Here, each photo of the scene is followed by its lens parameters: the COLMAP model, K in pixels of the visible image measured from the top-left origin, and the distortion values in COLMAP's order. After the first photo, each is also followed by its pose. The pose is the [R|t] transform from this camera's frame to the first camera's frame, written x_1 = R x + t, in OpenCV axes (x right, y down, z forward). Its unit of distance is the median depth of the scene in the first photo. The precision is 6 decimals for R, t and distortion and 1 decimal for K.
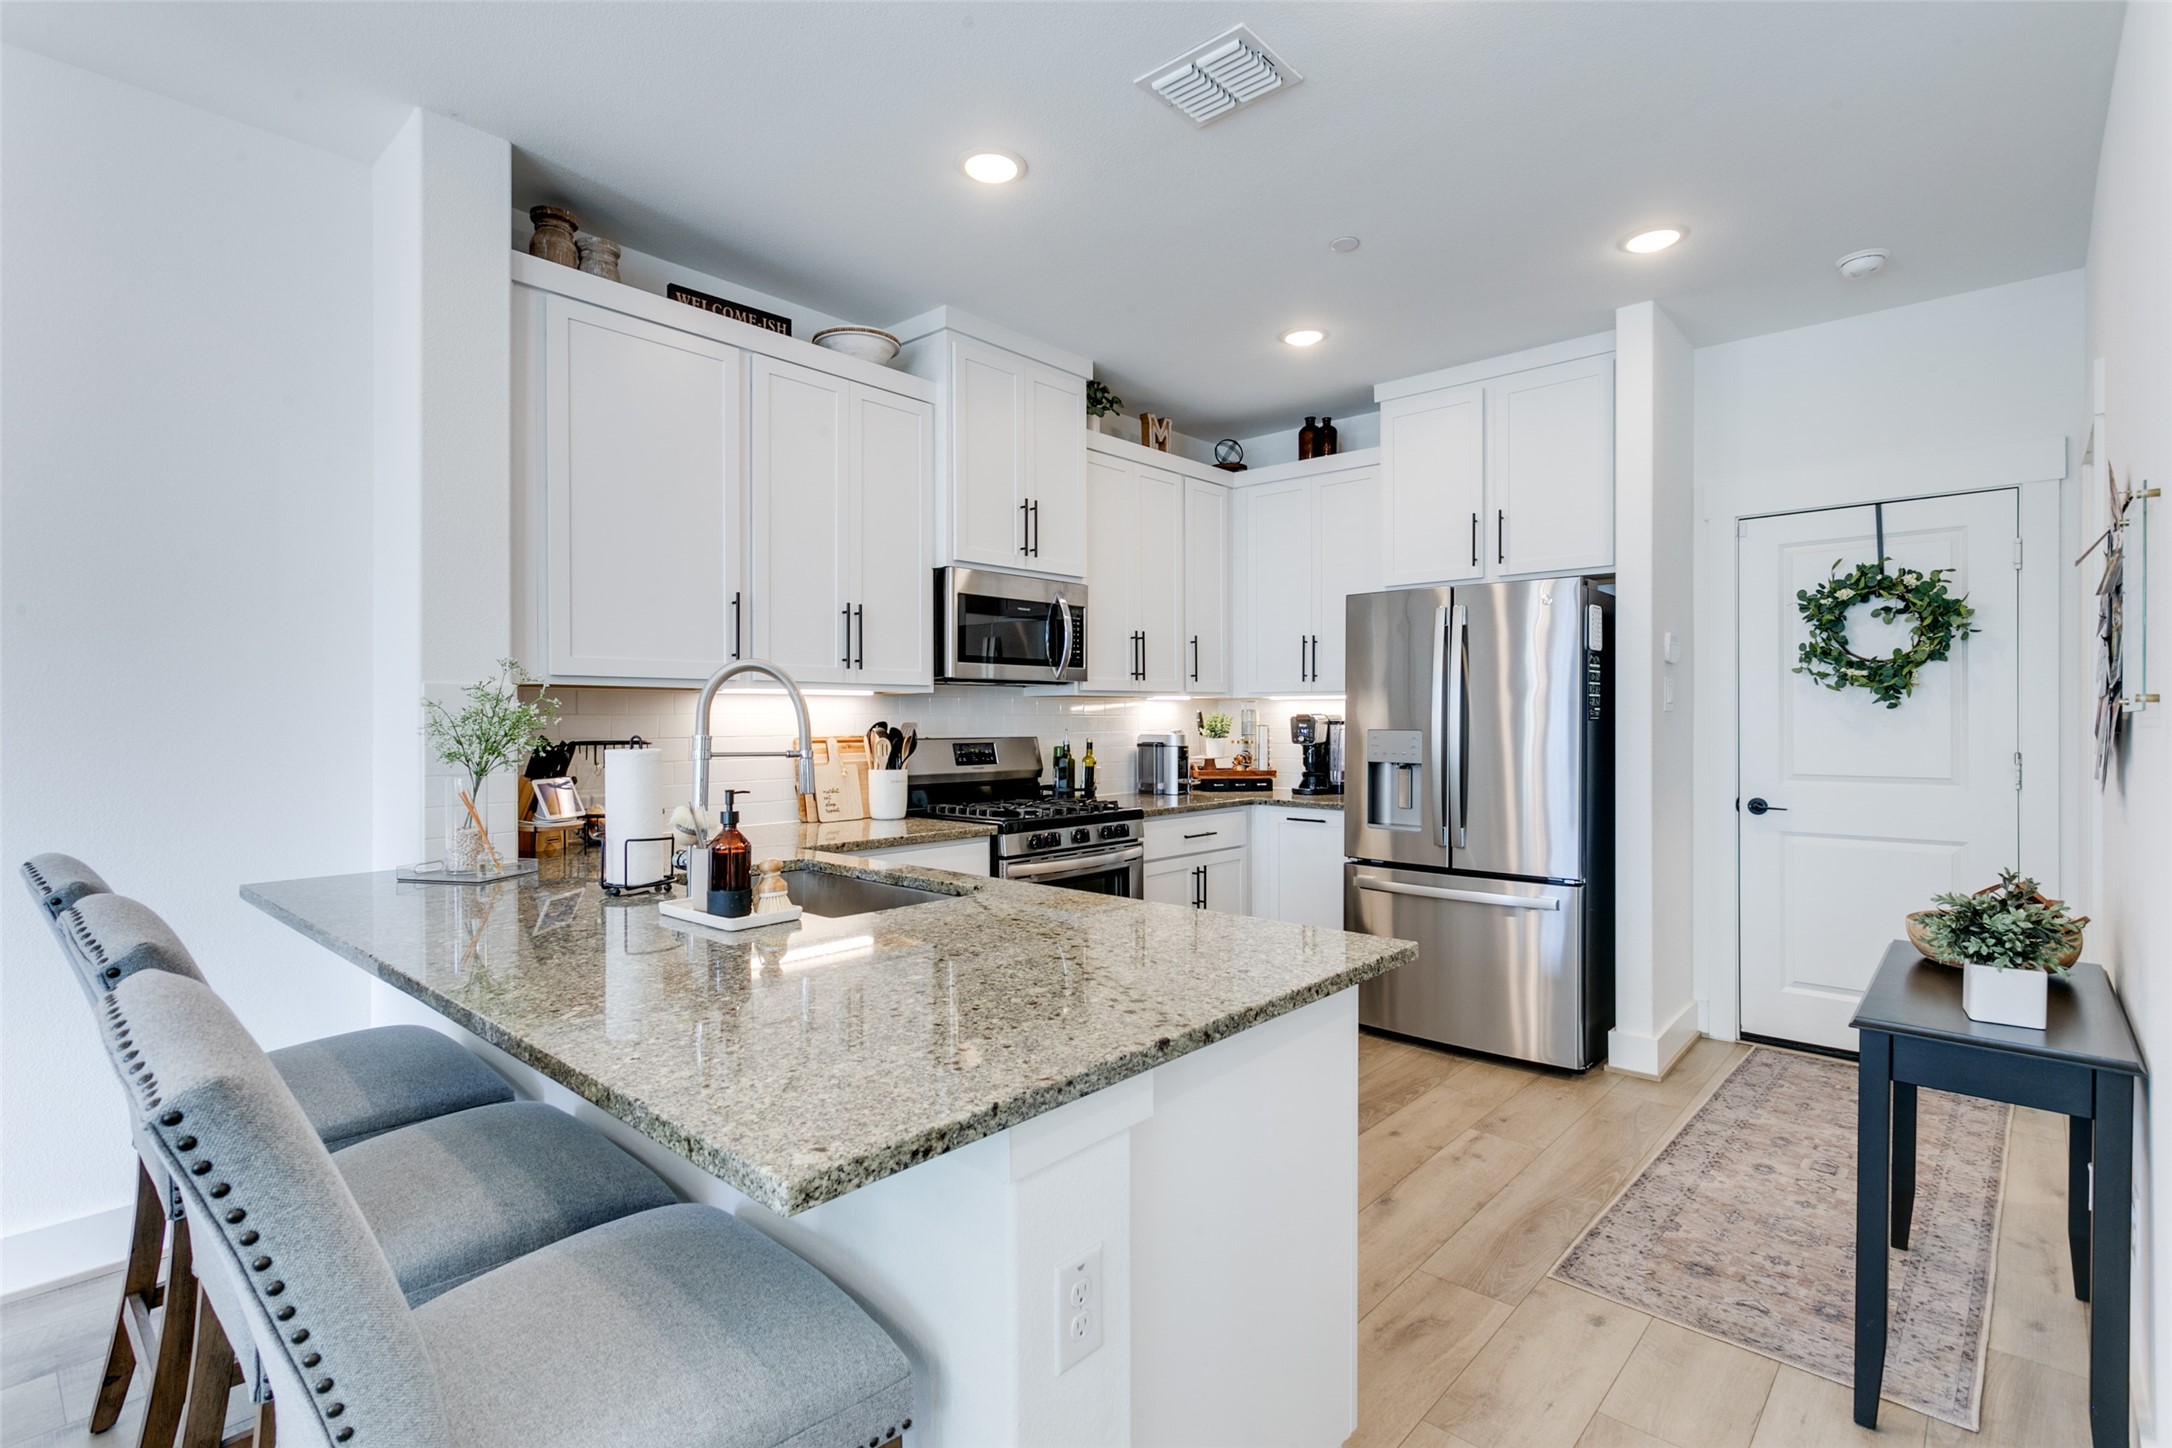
lens RADIAL K [[1033.2, 0, 1080.4], [0, 1033.2, 717.2], [0, 0, 1]] dist [0.001977, 0.000909]
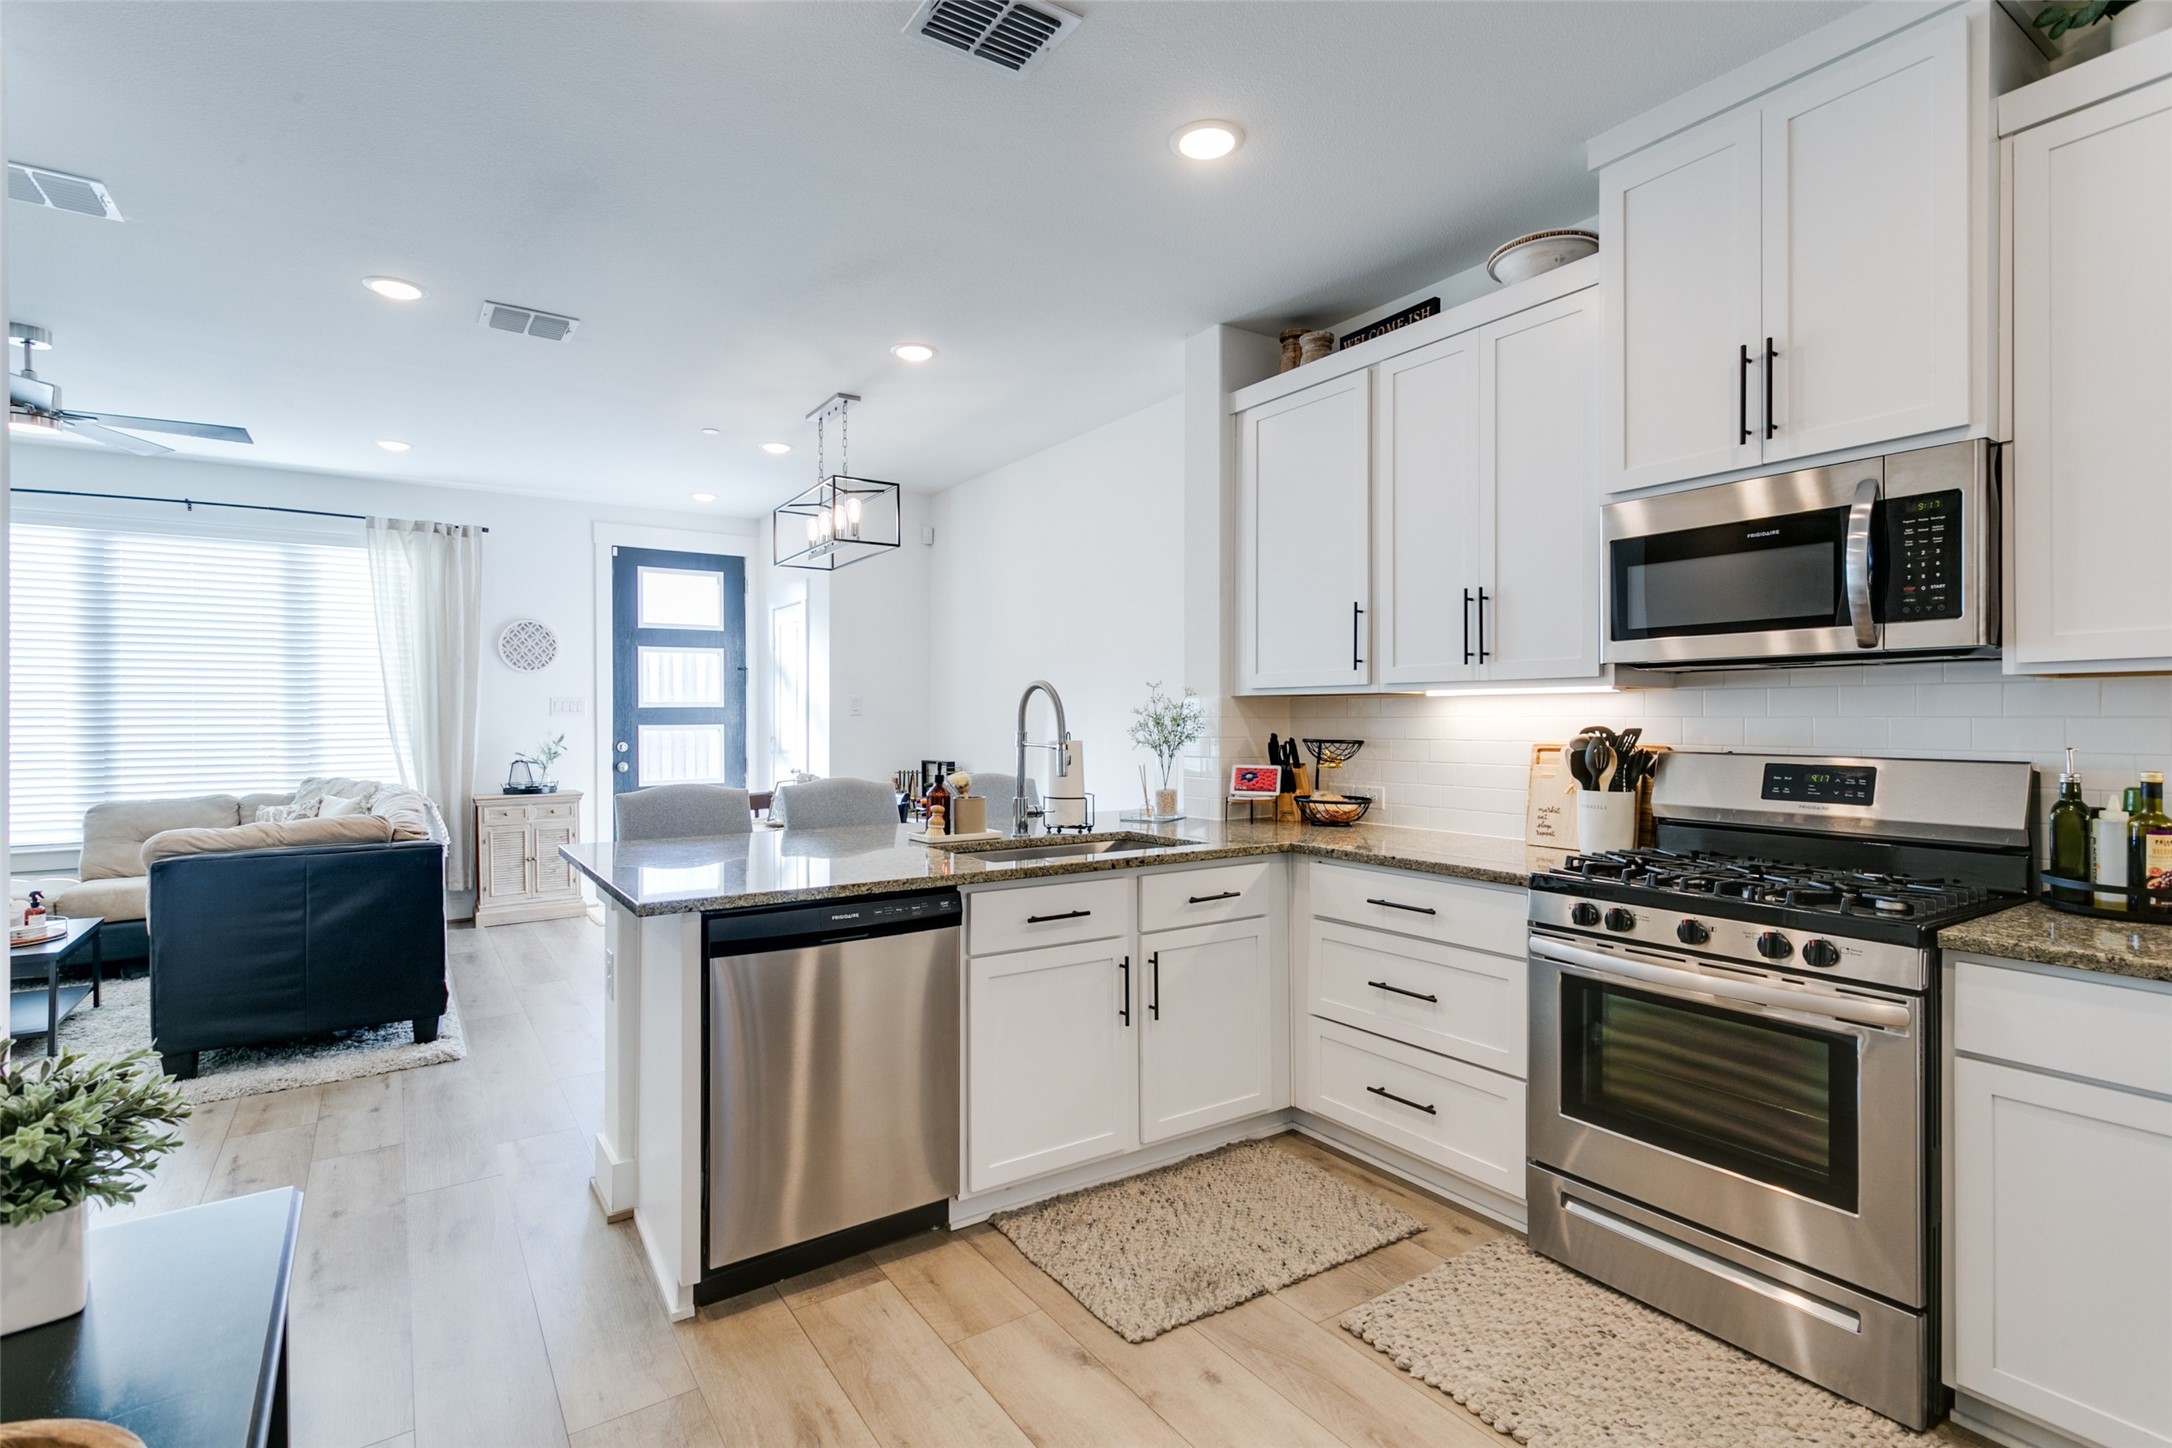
lens RADIAL K [[1033.2, 0, 1080.4], [0, 1033.2, 717.2], [0, 0, 1]] dist [0.001977, 0.000909]
pose [[-0.250516, -0.000190, -0.968112, 0.585428], [0.000104, 1.000000, -0.000224, -0.001867], [0.968112, -0.000157, -0.250516, 0.762121]]
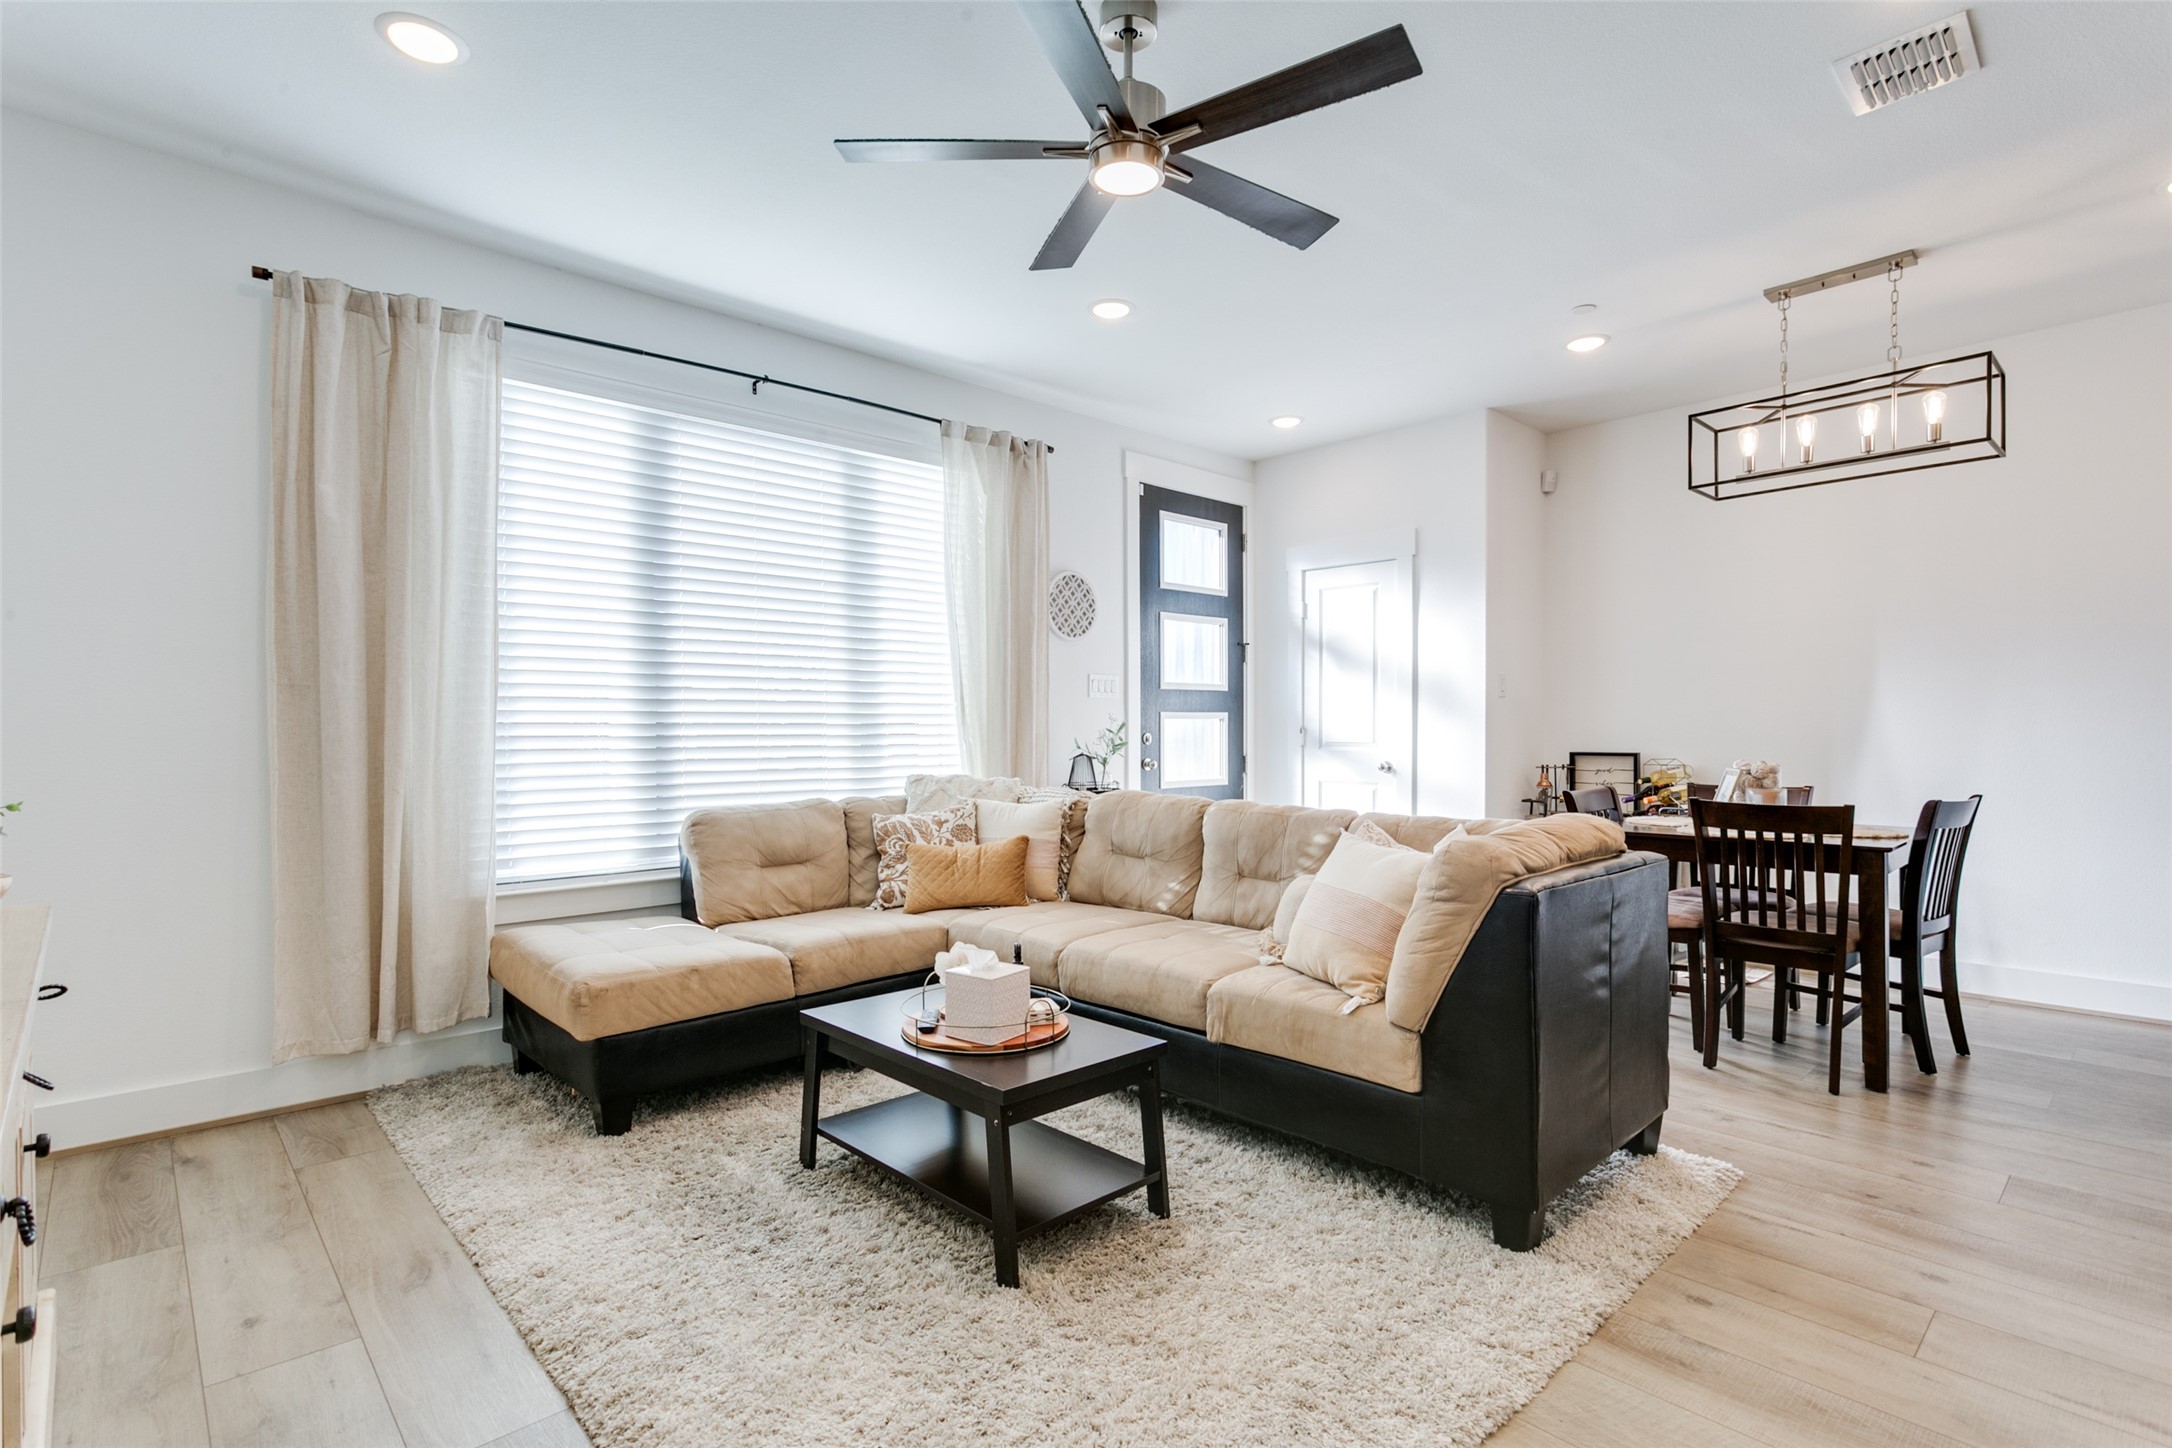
lens RADIAL K [[1036.3, 0, 1090.1], [0, 1036.3, 752.1], [0, 0, 1]] dist [-0.000267, 0.000418]
pose [[-0.090582, 0.019030, -0.995707, 0.473934], [0.001230, 0.999819, 0.018997, 0.039810], [0.995888, 0.000496, -0.090589, -0.383185]]
